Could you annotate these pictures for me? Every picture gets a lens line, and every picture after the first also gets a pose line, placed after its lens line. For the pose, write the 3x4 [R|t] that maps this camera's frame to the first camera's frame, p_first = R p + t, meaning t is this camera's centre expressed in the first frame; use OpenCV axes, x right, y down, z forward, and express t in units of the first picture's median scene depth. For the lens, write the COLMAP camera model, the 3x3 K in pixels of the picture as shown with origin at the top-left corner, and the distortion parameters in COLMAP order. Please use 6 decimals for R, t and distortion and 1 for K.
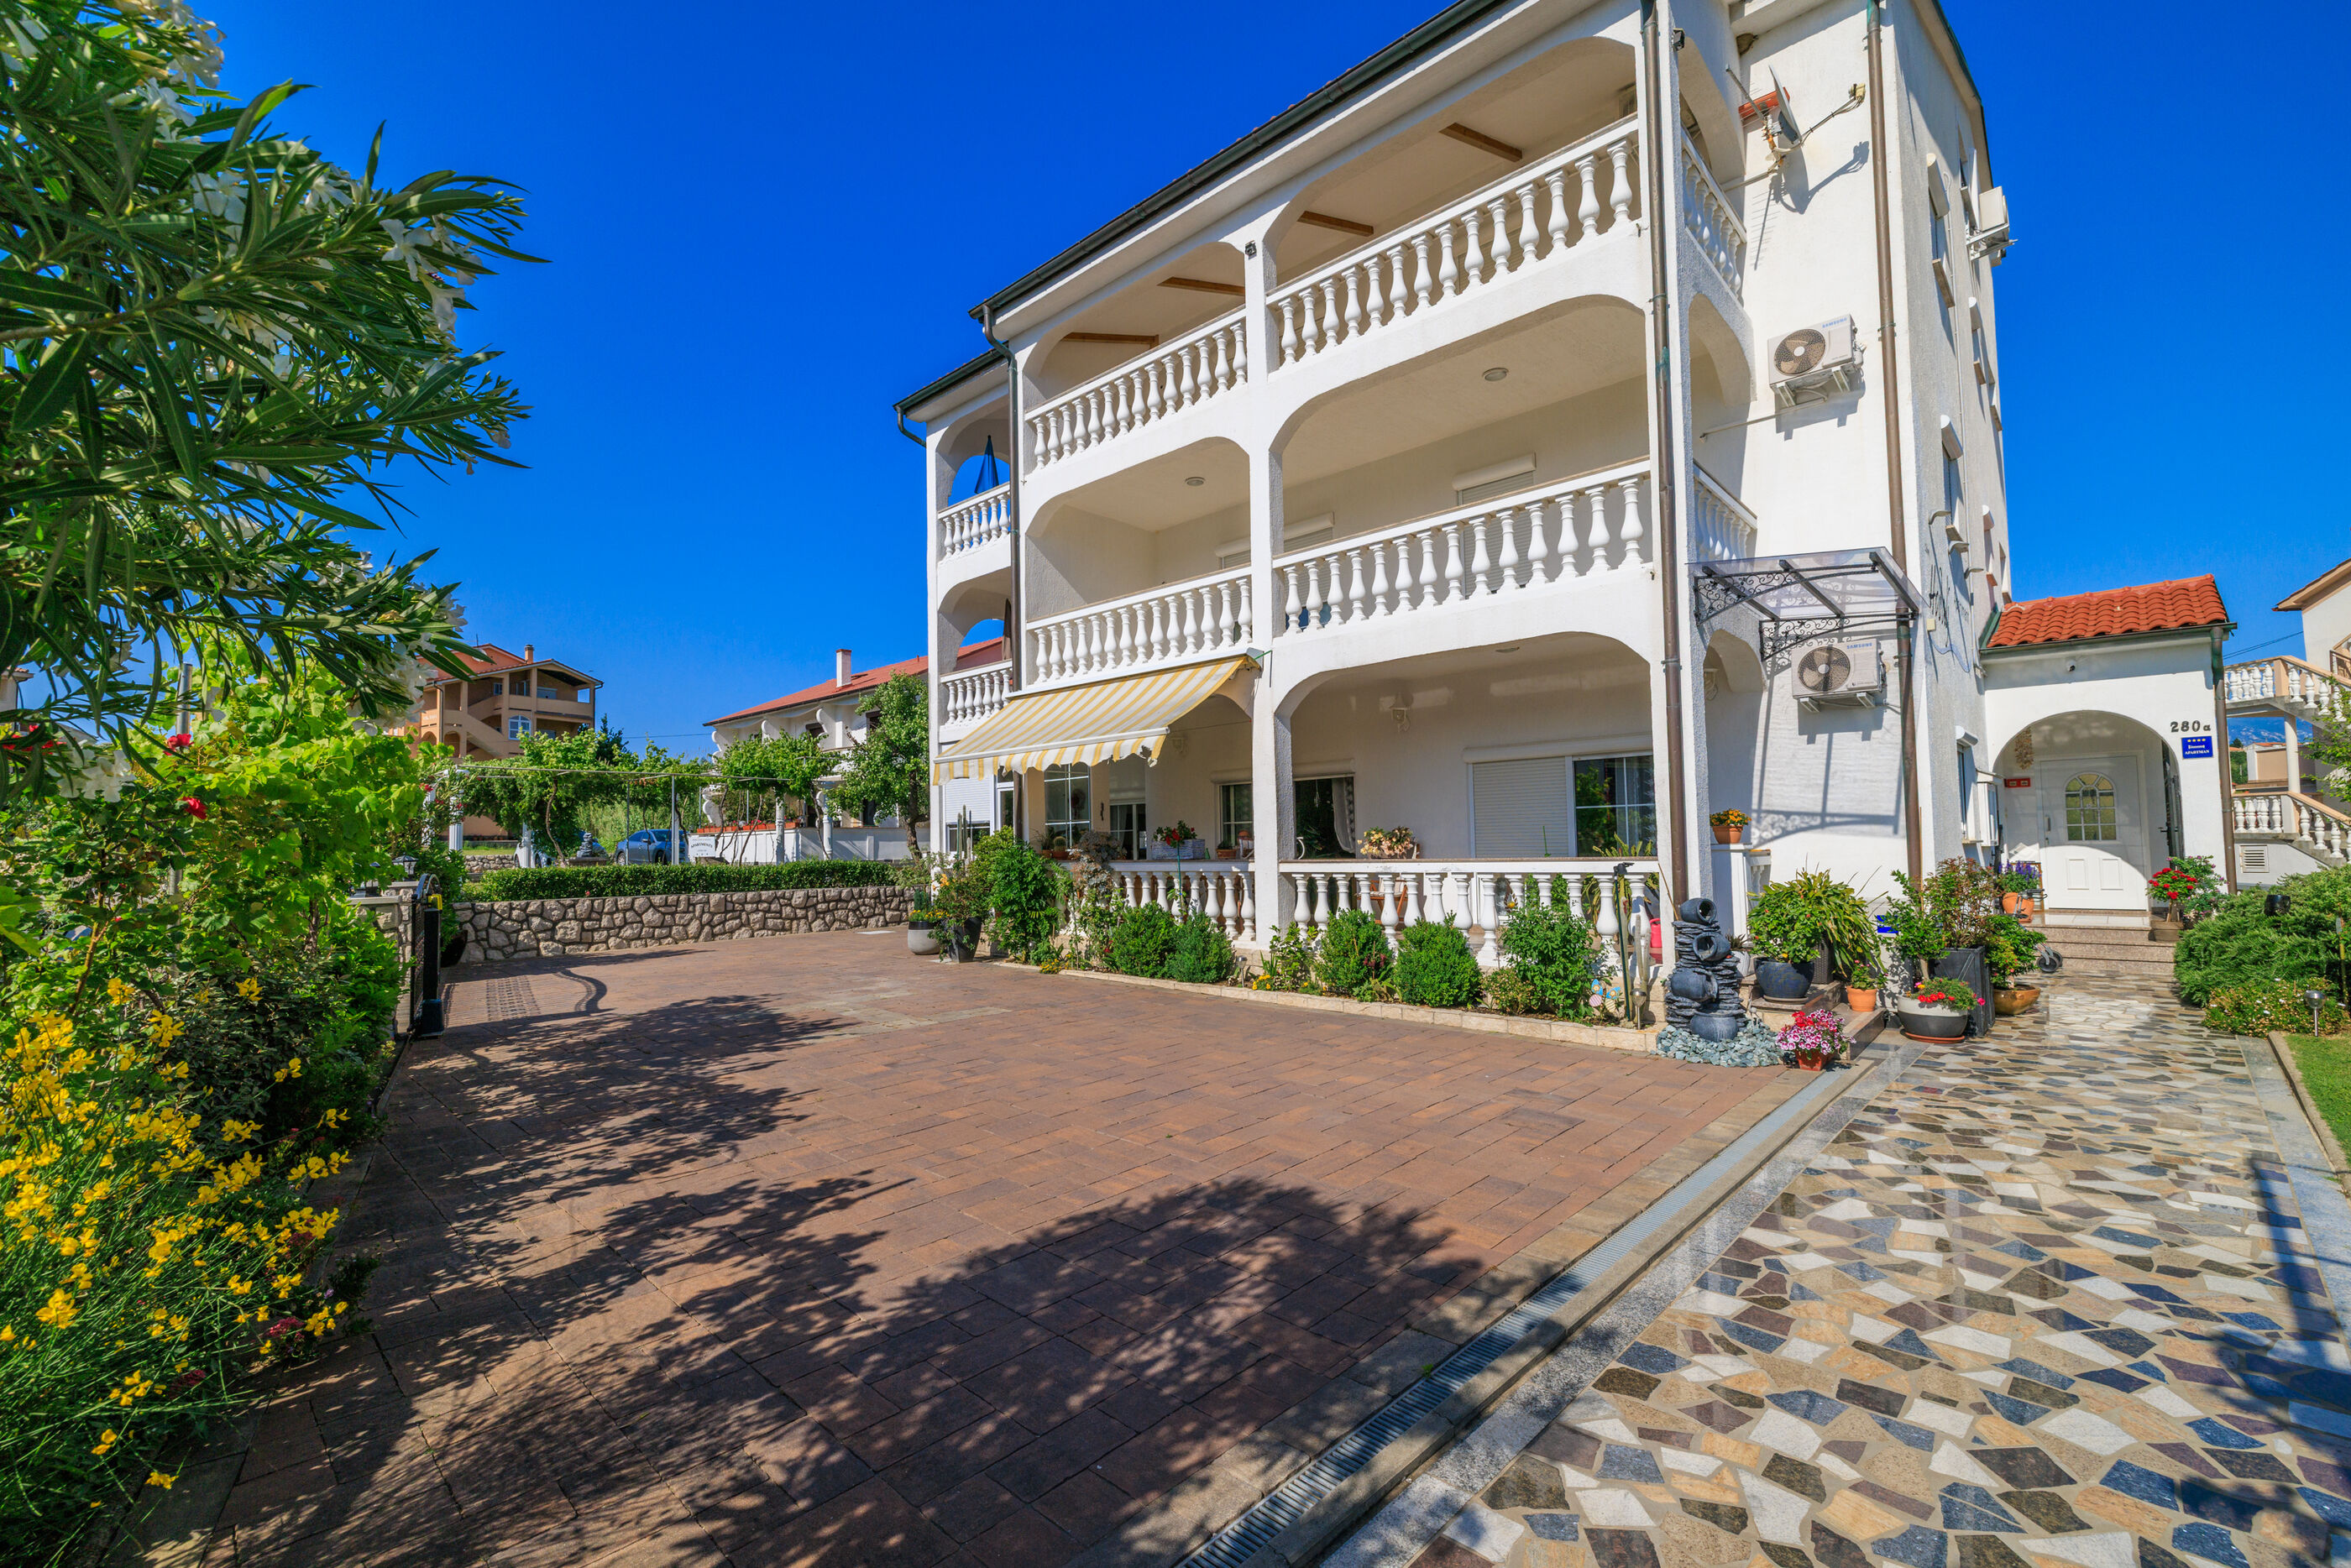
lens RADIAL K [[990.8, 0, 1206.0], [0, 990.8, 798.9], [0, 0, 1]] dist [0.002061, -0.000224]
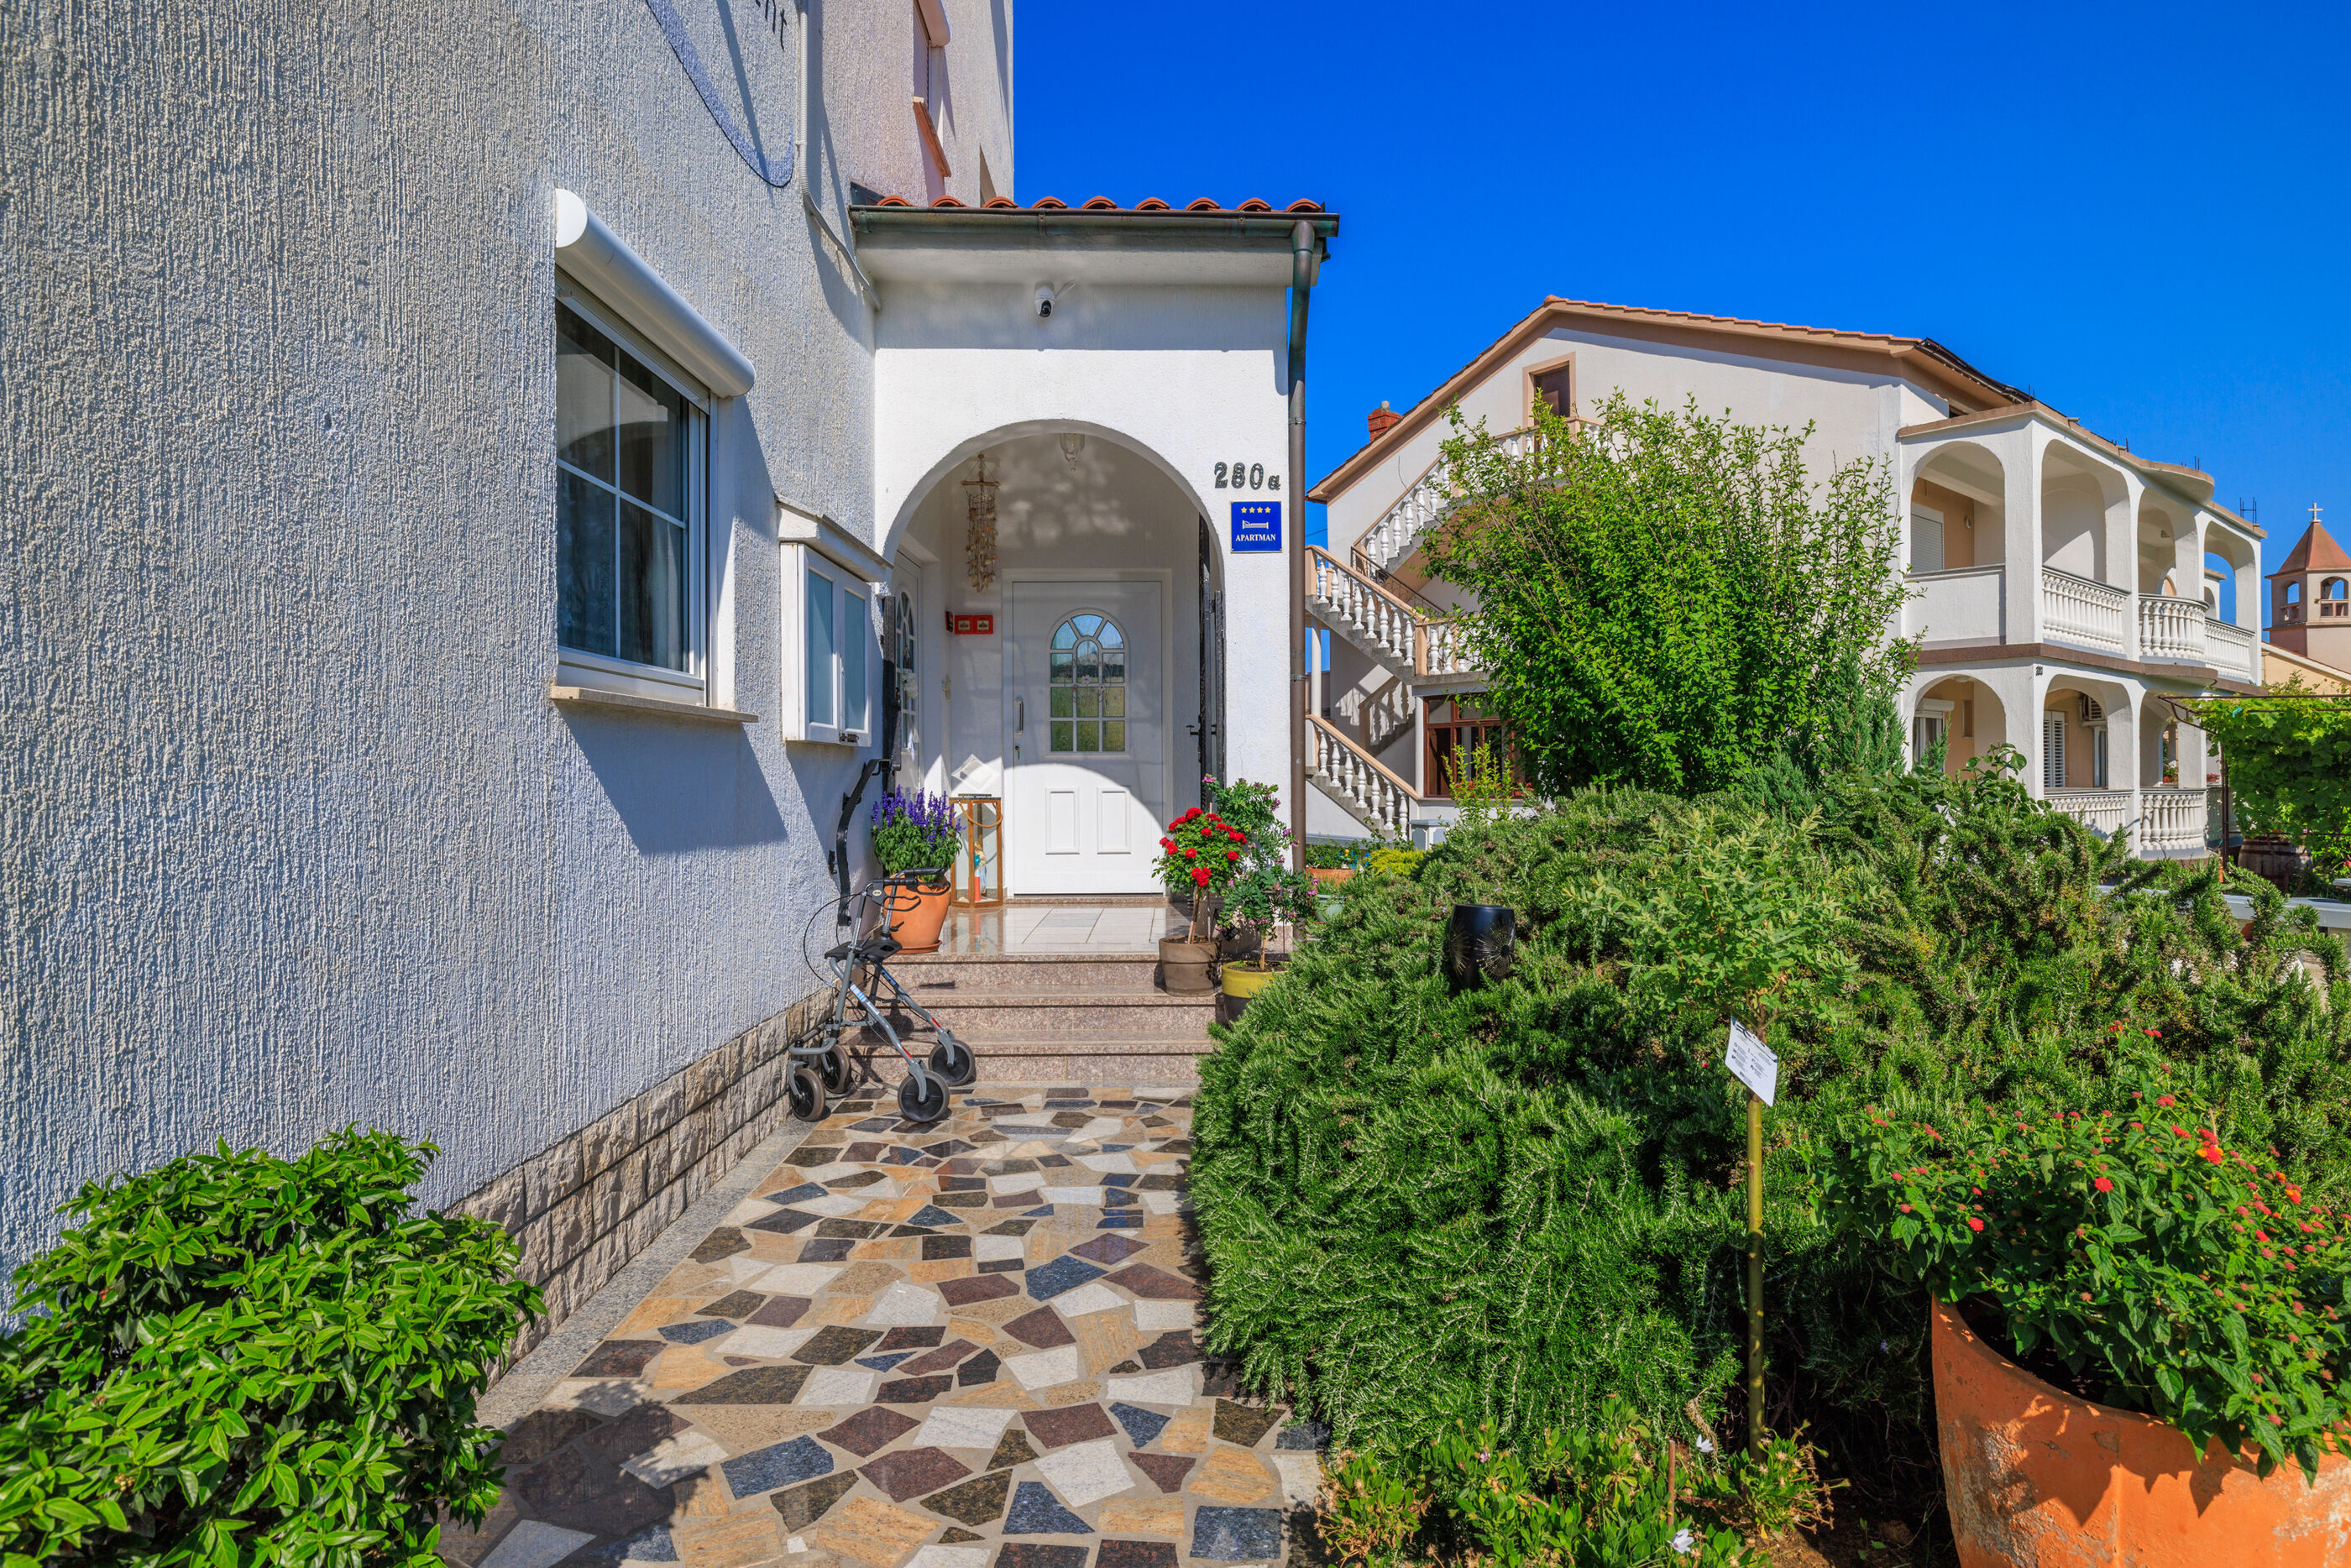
lens RADIAL K [[1257.8, 0, 1164.0], [0, 1257.8, 752.2], [0, 0, 1]] dist [-0.001800, 0.000048]
pose [[0.738238, 0.029657, 0.673888, 0.646951], [-0.043357, 0.999053, 0.003531, 0.048390], [-0.673146, -0.031824, 0.738825, 0.665099]]
